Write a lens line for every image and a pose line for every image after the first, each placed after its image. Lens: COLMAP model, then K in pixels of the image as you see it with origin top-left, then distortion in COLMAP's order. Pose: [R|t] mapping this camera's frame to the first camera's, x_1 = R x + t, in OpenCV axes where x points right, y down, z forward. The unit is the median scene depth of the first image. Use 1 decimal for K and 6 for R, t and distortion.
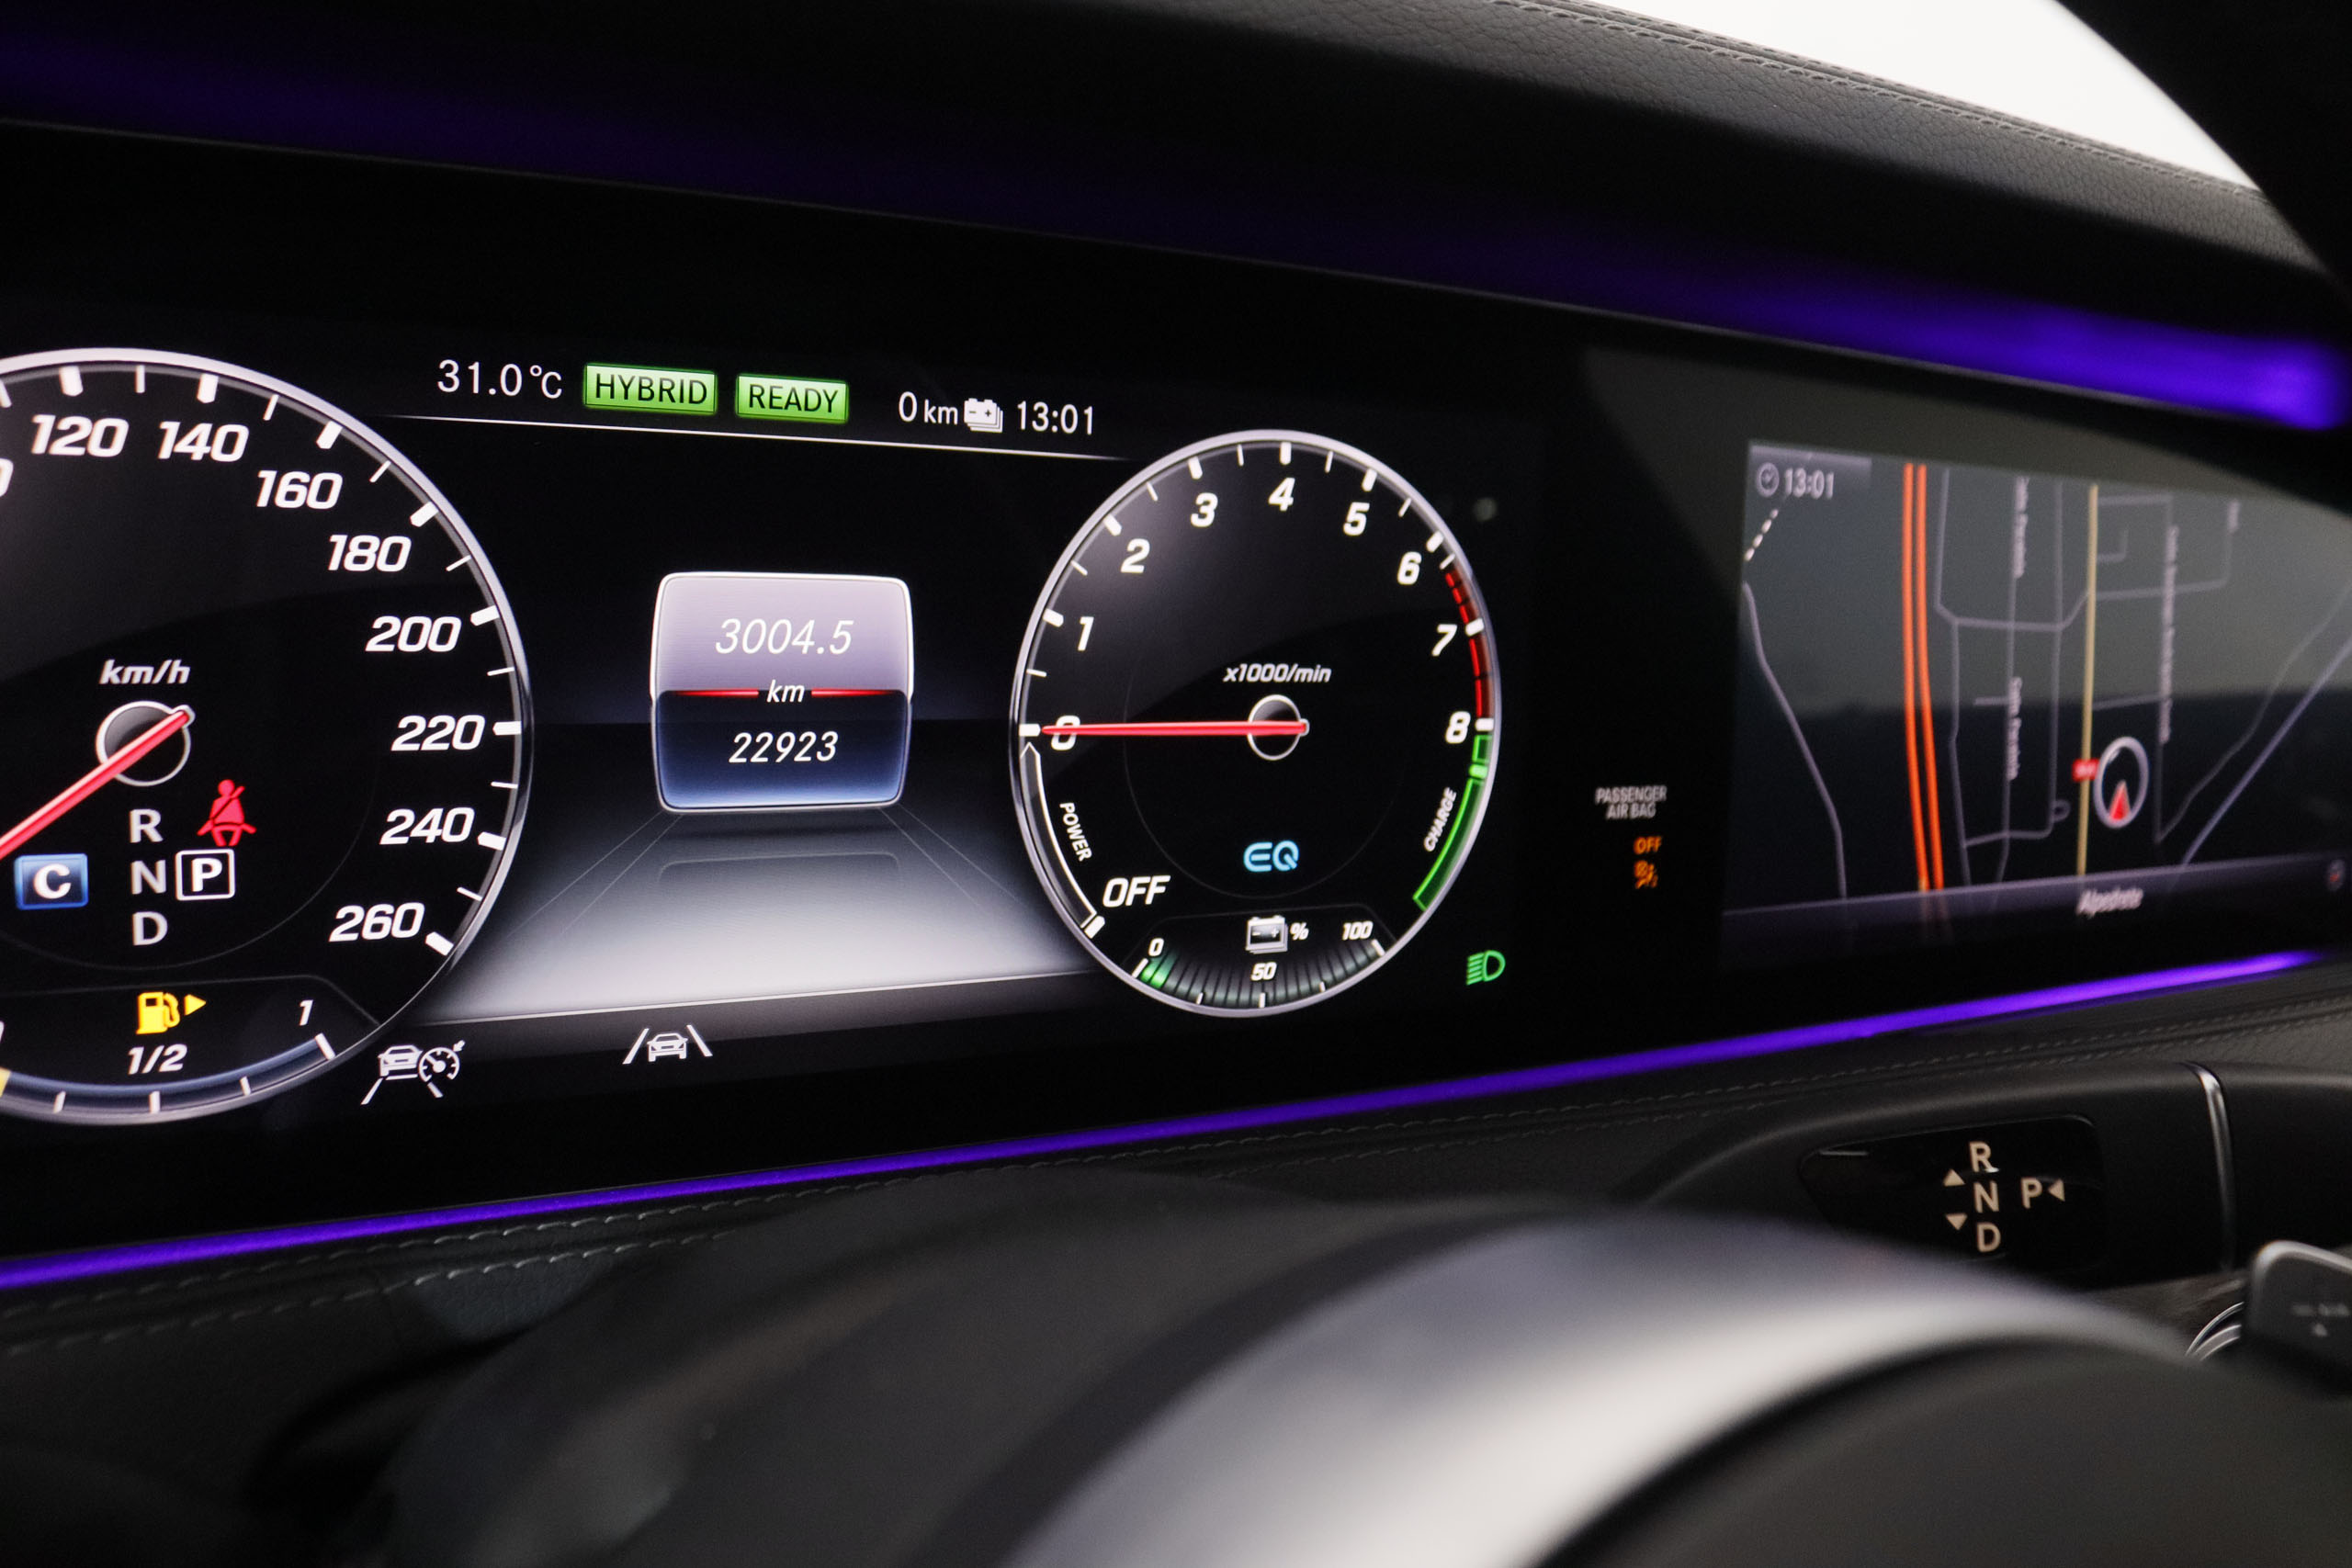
lens RADIAL K [[1895.8, 0, 1192.9], [0, 1895.8, 779.6], [0, 0, 1]] dist [-0.160441, 0.103969]
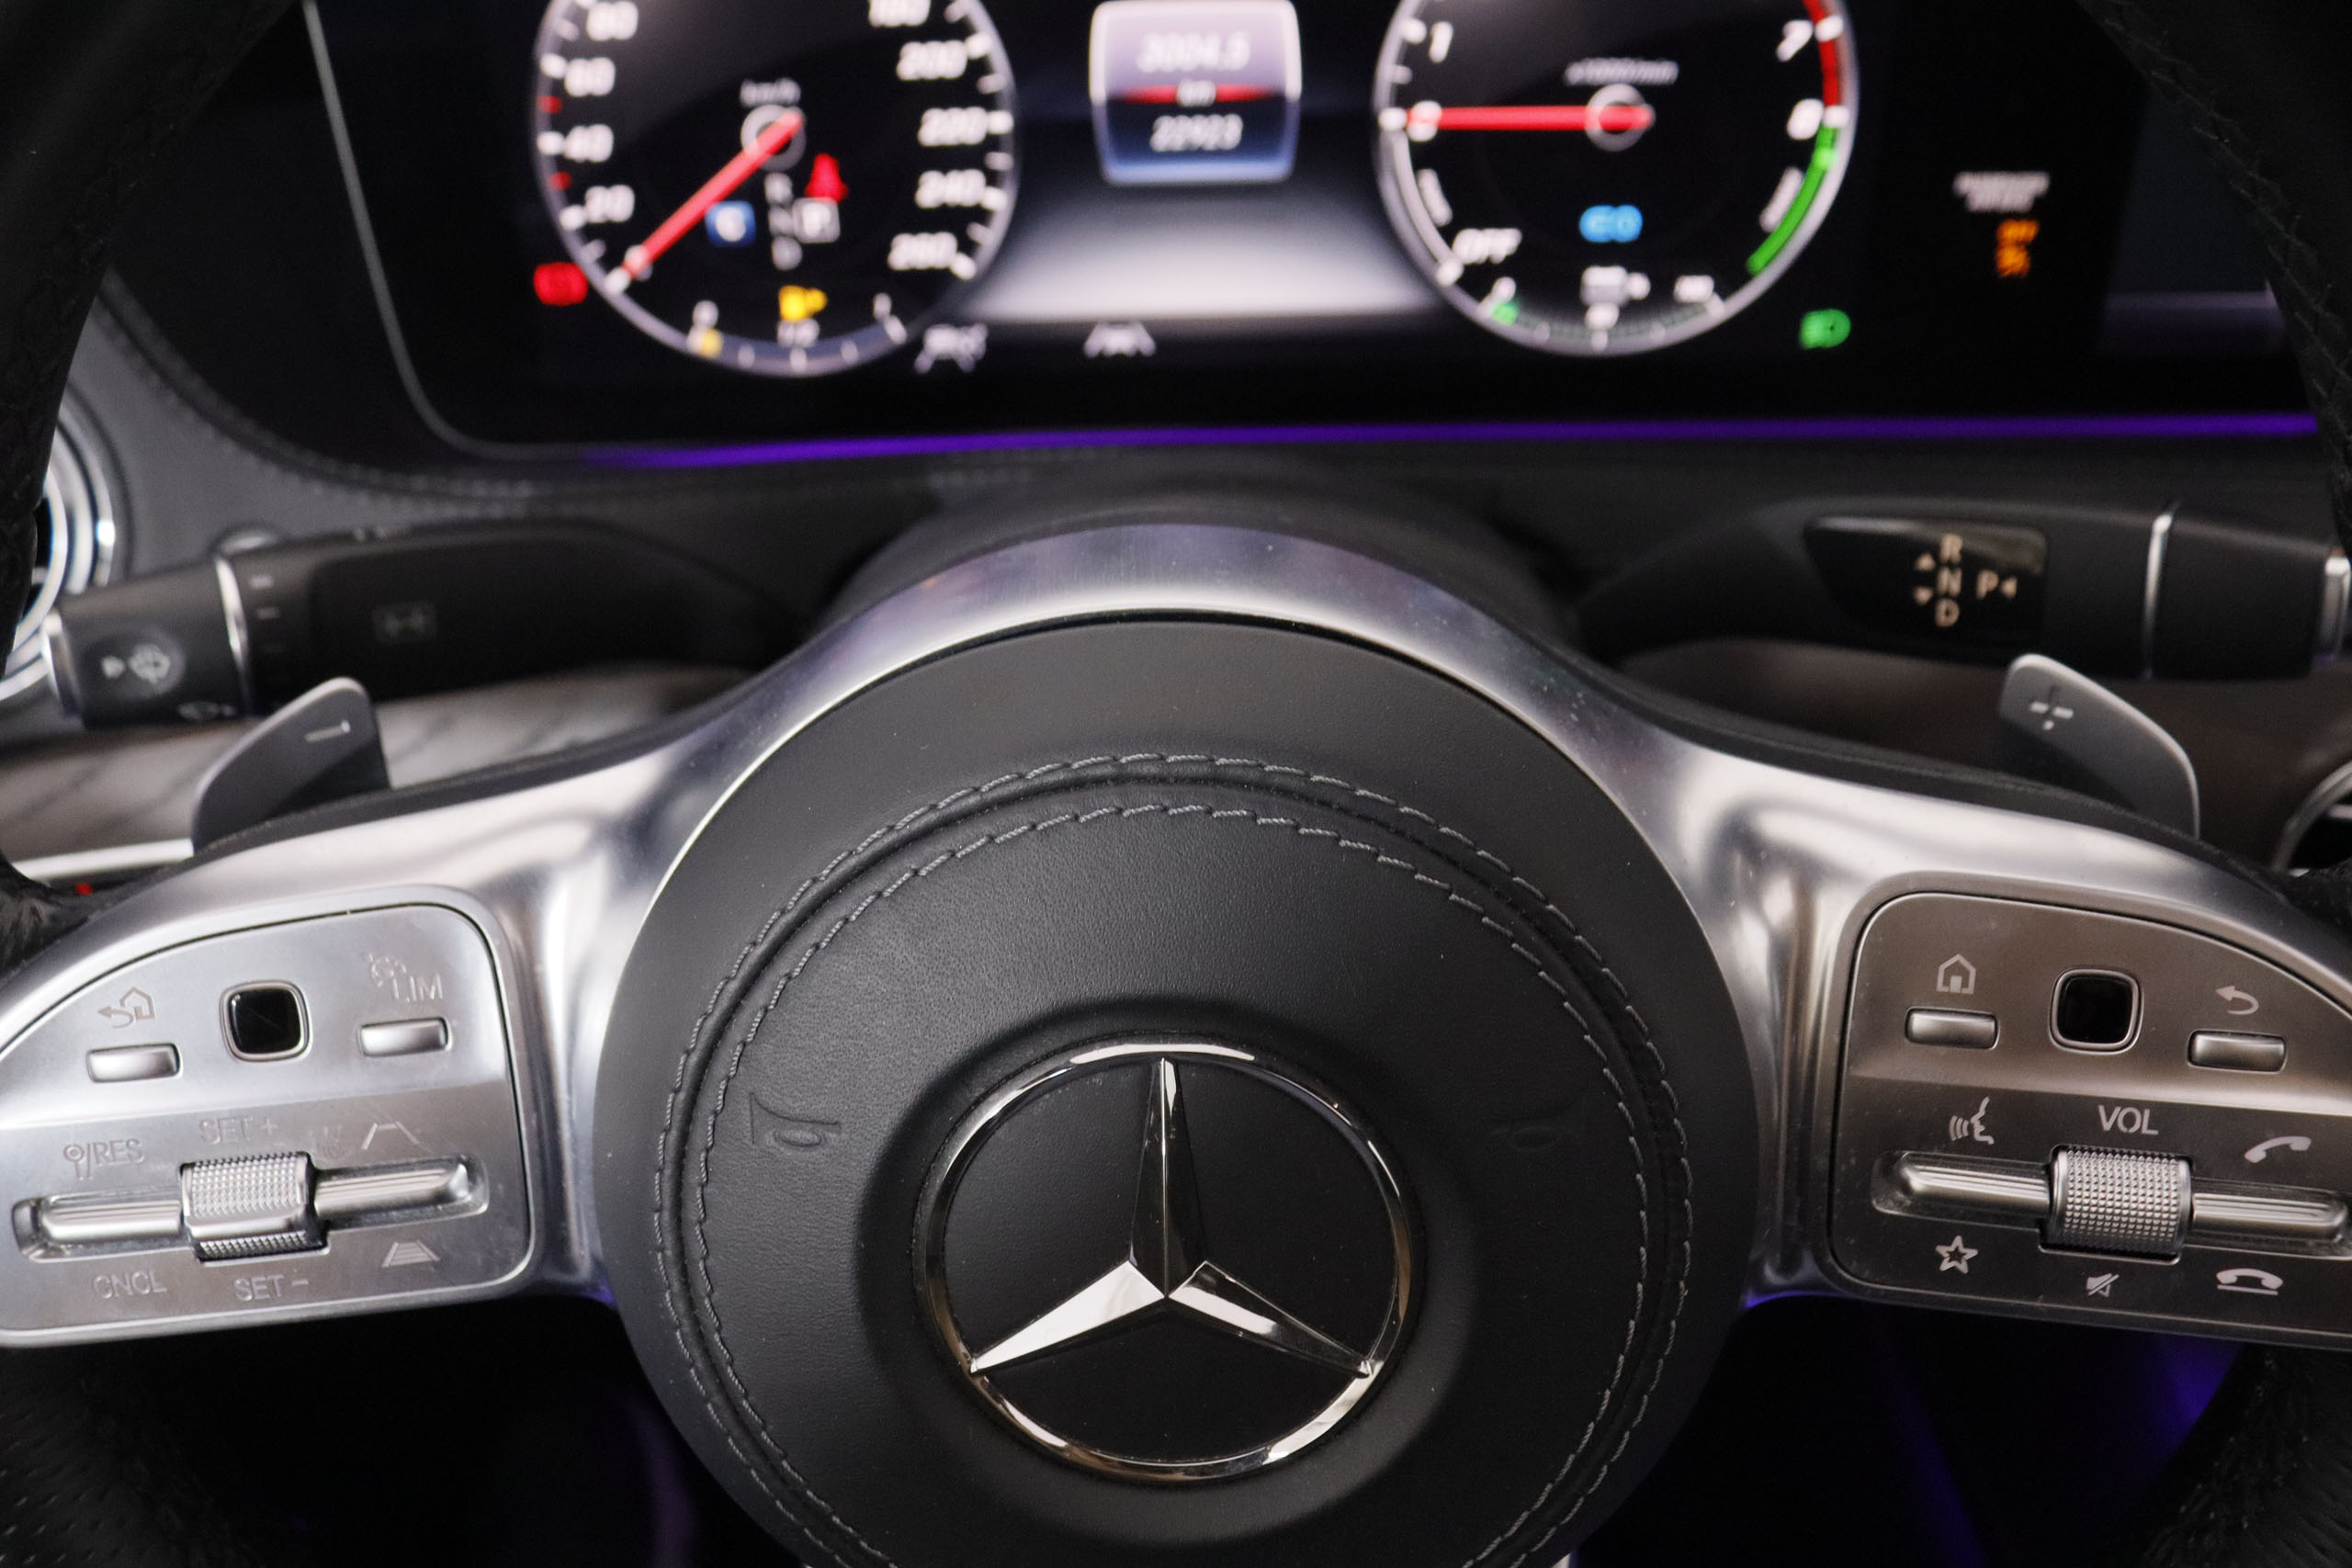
lens RADIAL K [[1895.8, 0, 1177.3], [0, 1895.8, 767.8], [0, 0, 1]] dist [-0.160441, 0.103969]
pose [[0.861883, 0.198679, -0.466566, 0.449647], [-0.000698, 0.920519, 0.390698, -0.109412], [0.507106, -0.336411, 0.793518, -0.226220]]
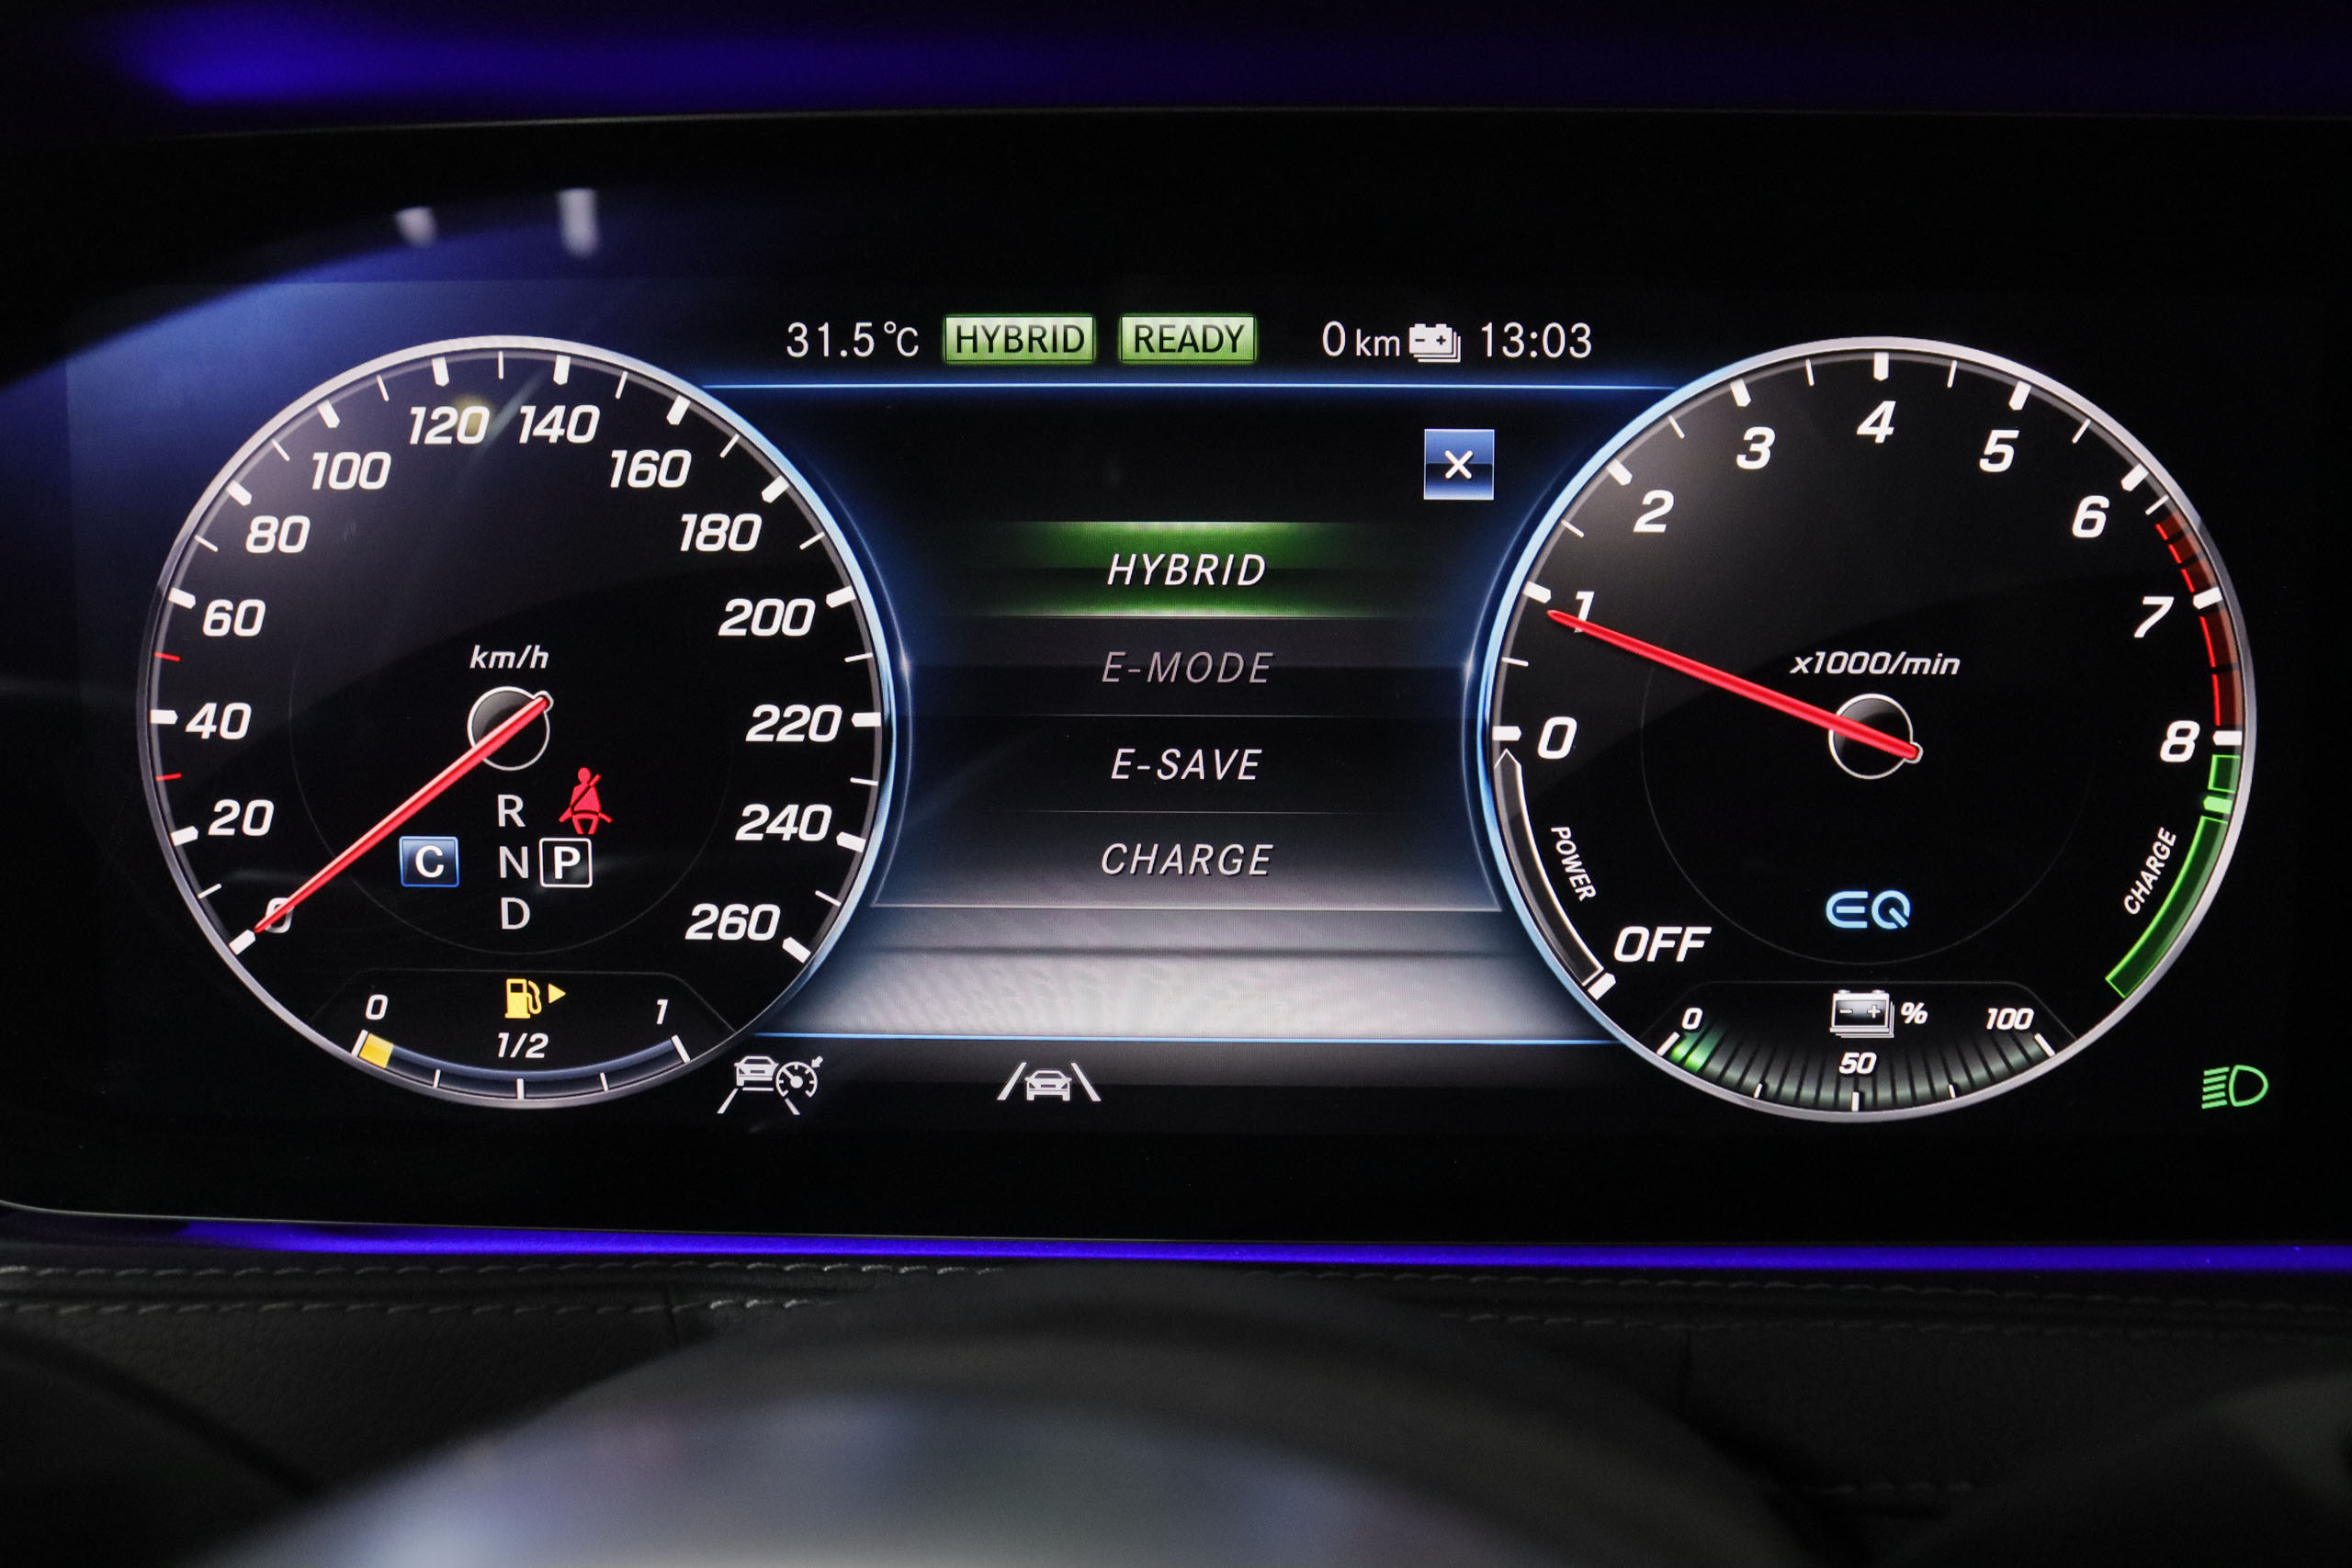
lens RADIAL K [[2189.9, 0, 1200.7], [0, 2189.9, 774.7], [0, 0, 1]] dist [-0.095960, 0.000000]
pose [[0.843525, 0.023206, -0.536588, 0.288275], [-0.030886, 0.999509, -0.005326, 0.000176], [0.536200, 0.021066, 0.843828, 0.146699]]
